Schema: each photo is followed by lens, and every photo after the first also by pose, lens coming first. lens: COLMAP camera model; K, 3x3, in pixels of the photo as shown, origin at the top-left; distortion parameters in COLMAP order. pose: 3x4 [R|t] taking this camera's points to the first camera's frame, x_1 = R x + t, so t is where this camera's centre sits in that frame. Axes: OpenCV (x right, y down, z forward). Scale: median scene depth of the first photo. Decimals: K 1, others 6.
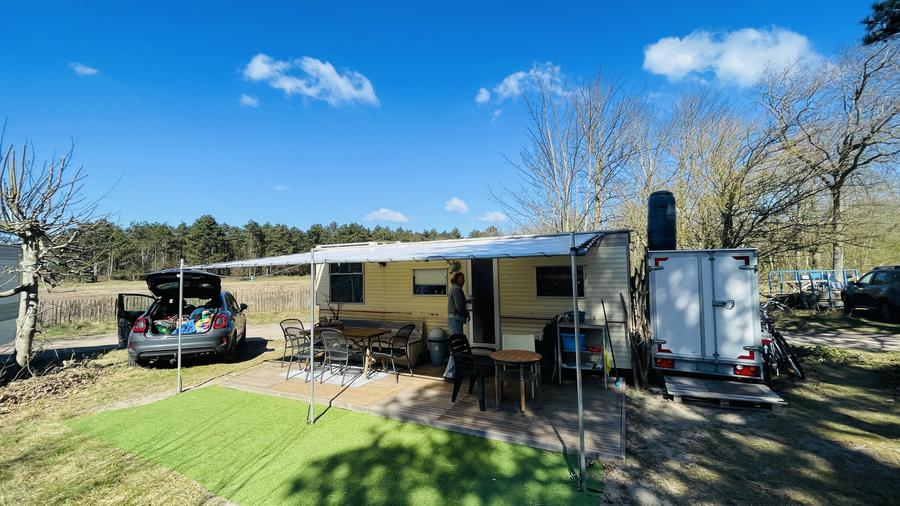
lens RADIAL K [[373.2, 0, 448.8], [0, 373.2, 253.3], [0, 0, 1]] dist [0.002344, 0.000358]
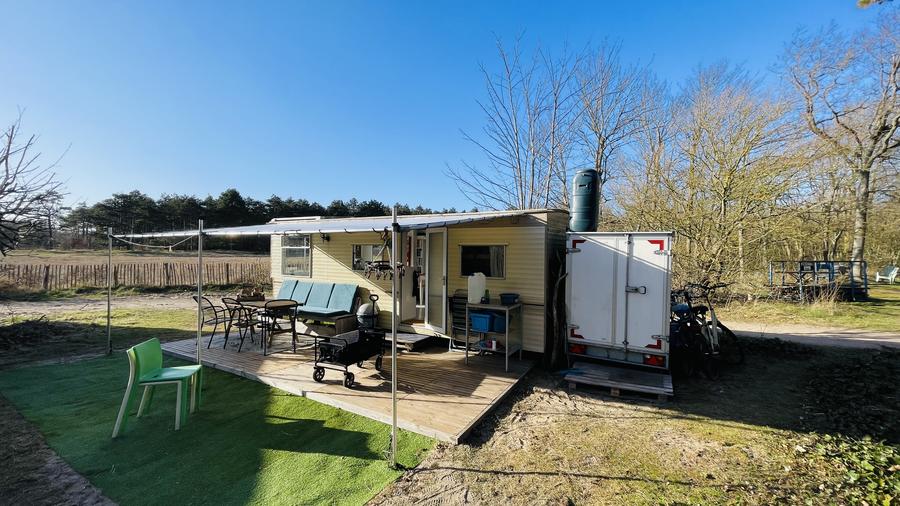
lens RADIAL K [[373.2, 0, 450.1], [0, 373.2, 254.0], [0, 0, 1]] dist [0.002344, 0.000358]
pose [[0.996986, 0.032959, -0.070226, 0.259127], [-0.028964, 0.997945, 0.057156, 0.003265], [0.071966, -0.054950, 0.995892, 0.021661]]
